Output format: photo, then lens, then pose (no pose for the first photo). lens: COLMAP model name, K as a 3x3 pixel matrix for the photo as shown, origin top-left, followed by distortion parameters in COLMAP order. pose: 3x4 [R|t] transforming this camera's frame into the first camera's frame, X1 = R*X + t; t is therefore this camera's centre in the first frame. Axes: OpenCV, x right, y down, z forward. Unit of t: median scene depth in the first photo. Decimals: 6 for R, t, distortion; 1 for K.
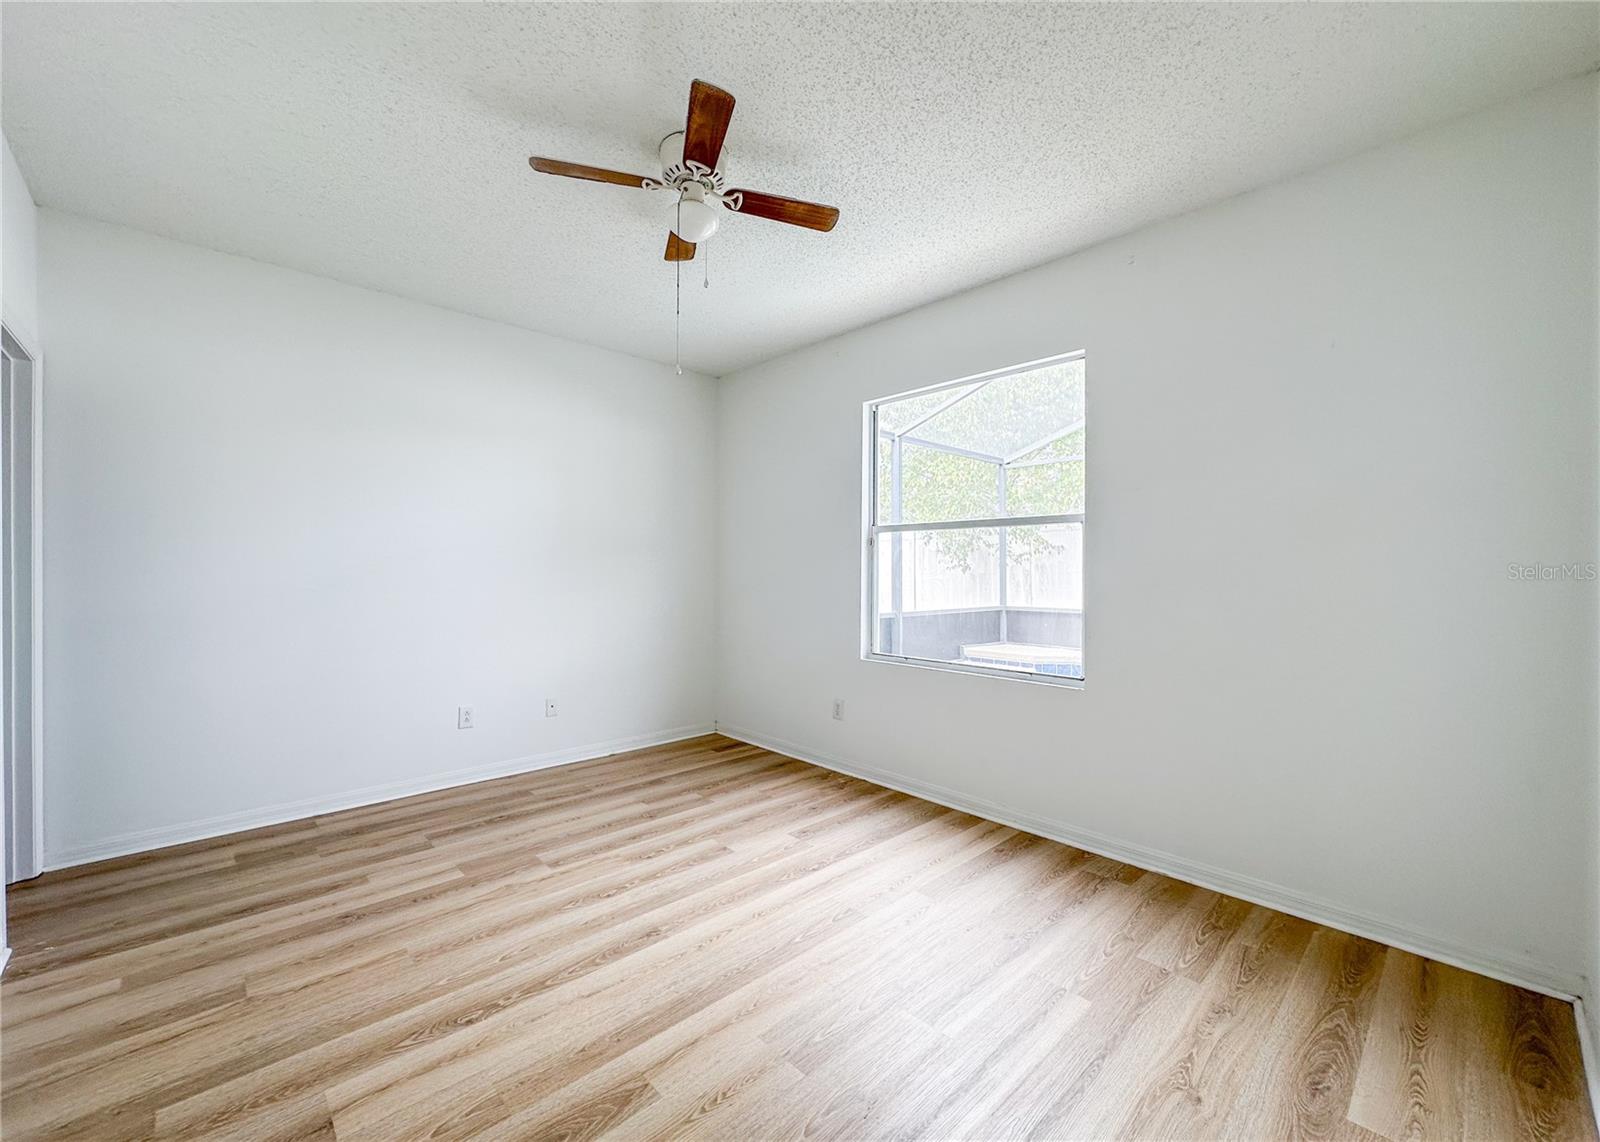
lens RADIAL K [[649.6, 0, 800.0], [0, 649.6, 571.0], [0, 0, 1]] dist [-0.001978, 0.000054]
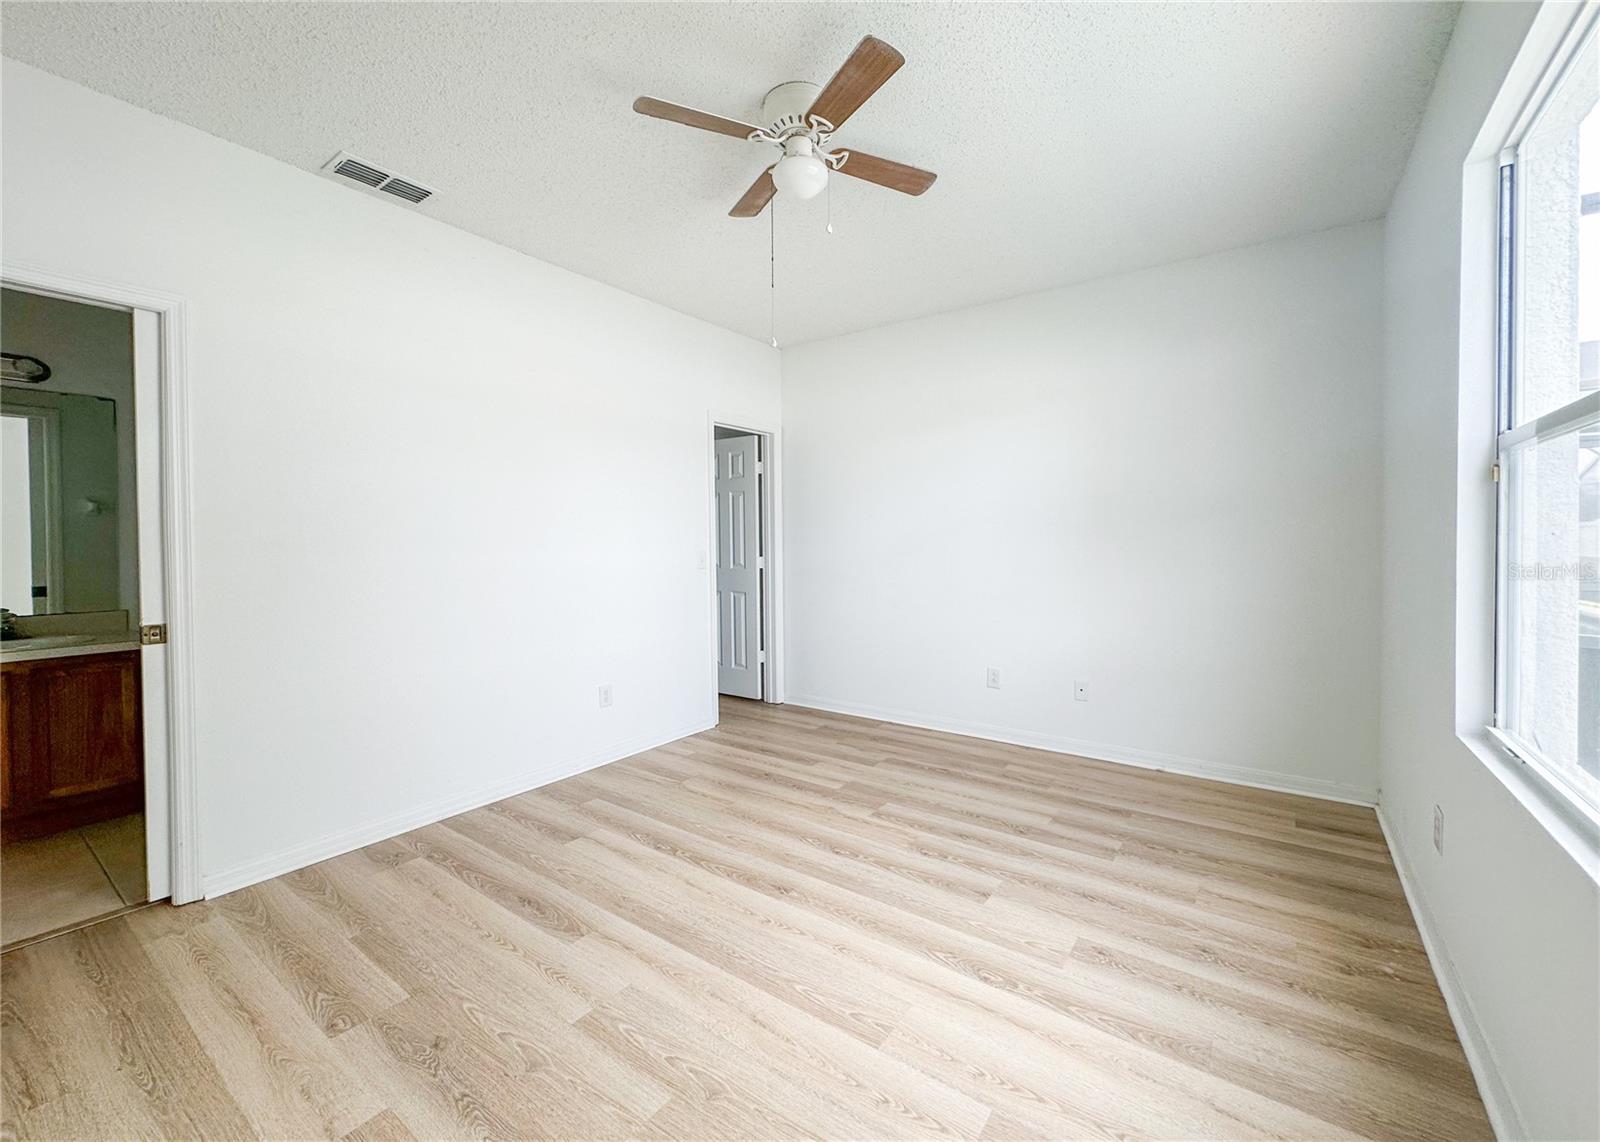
lens RADIAL K [[649.6, 0, 800.0], [0, 649.6, 571.0], [0, 0, 1]] dist [-0.001978, 0.000054]
pose [[0.183765, 0.038404, -0.982220, 0.581628], [0.003797, 0.999201, 0.039778, 0.016282], [0.982963, -0.011040, 0.183472, 0.653551]]
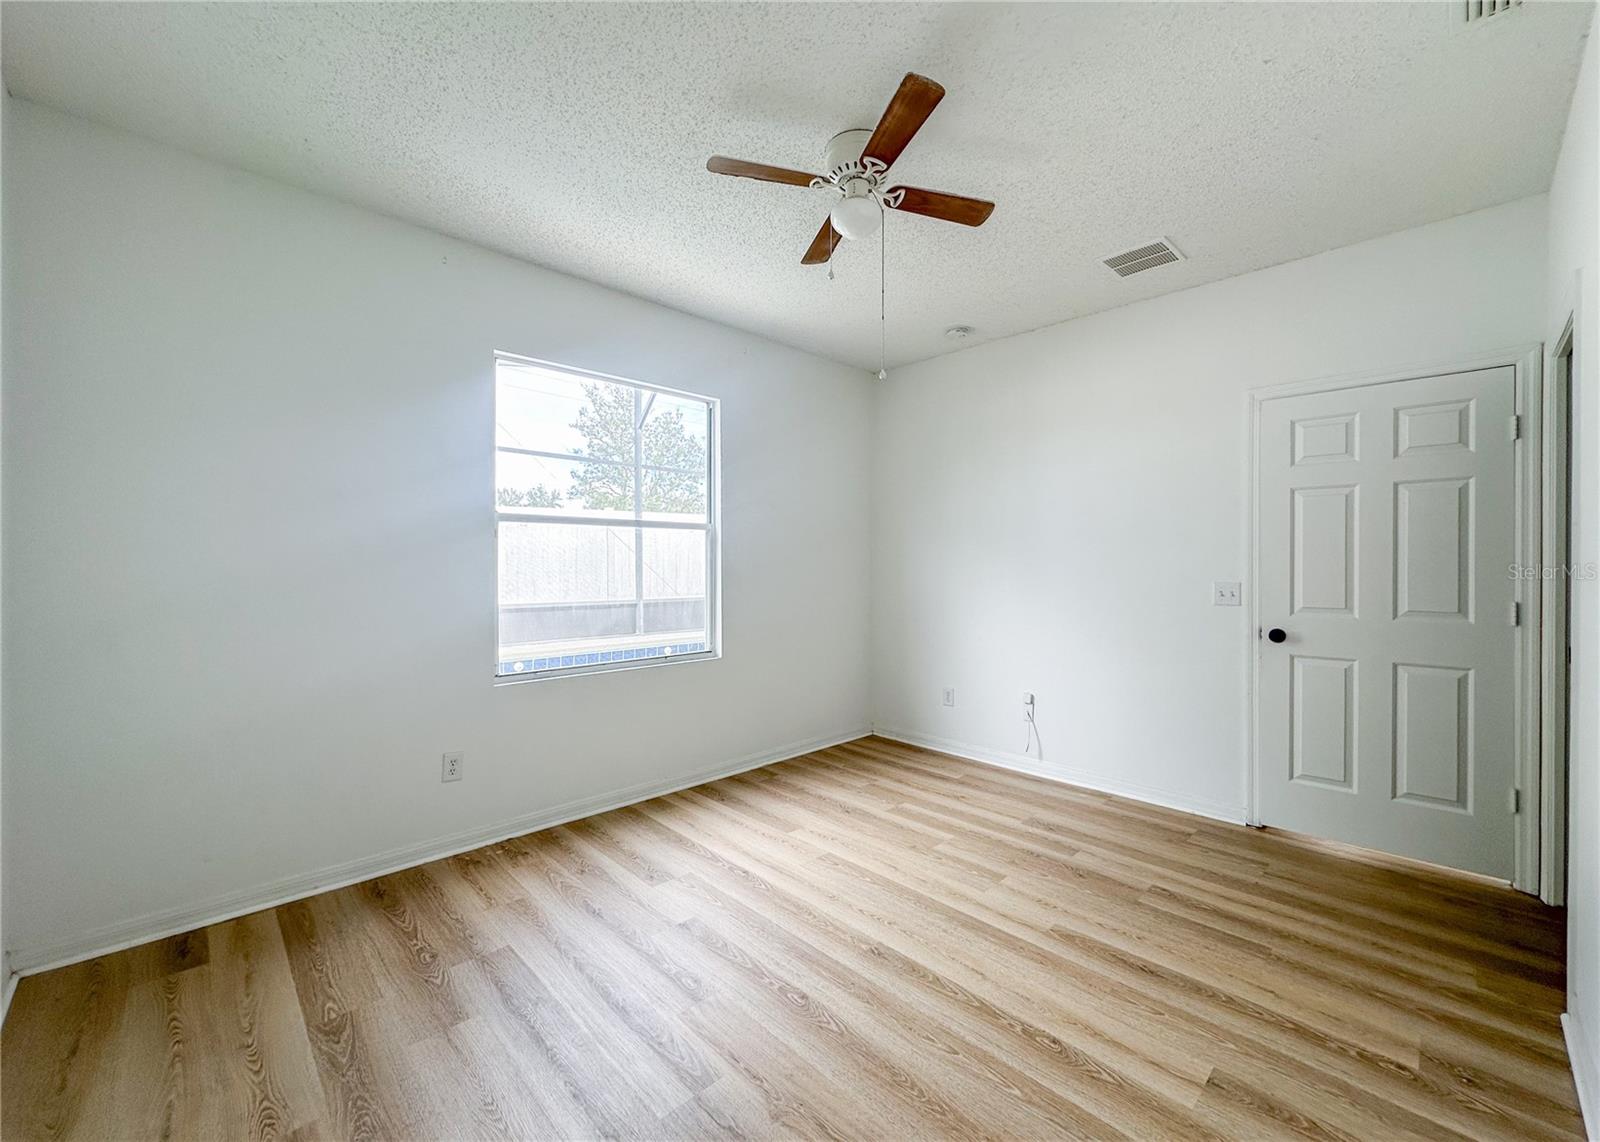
lens RADIAL K [[649.6, 0, 800.0], [0, 649.6, 571.0], [0, 0, 1]] dist [-0.001978, 0.000054]
pose [[-0.020301, -0.017758, 0.999636, -0.920311], [0.000458, 0.999842, 0.017771, -0.025696], [-0.999794, 0.000818, -0.020290, 0.875708]]
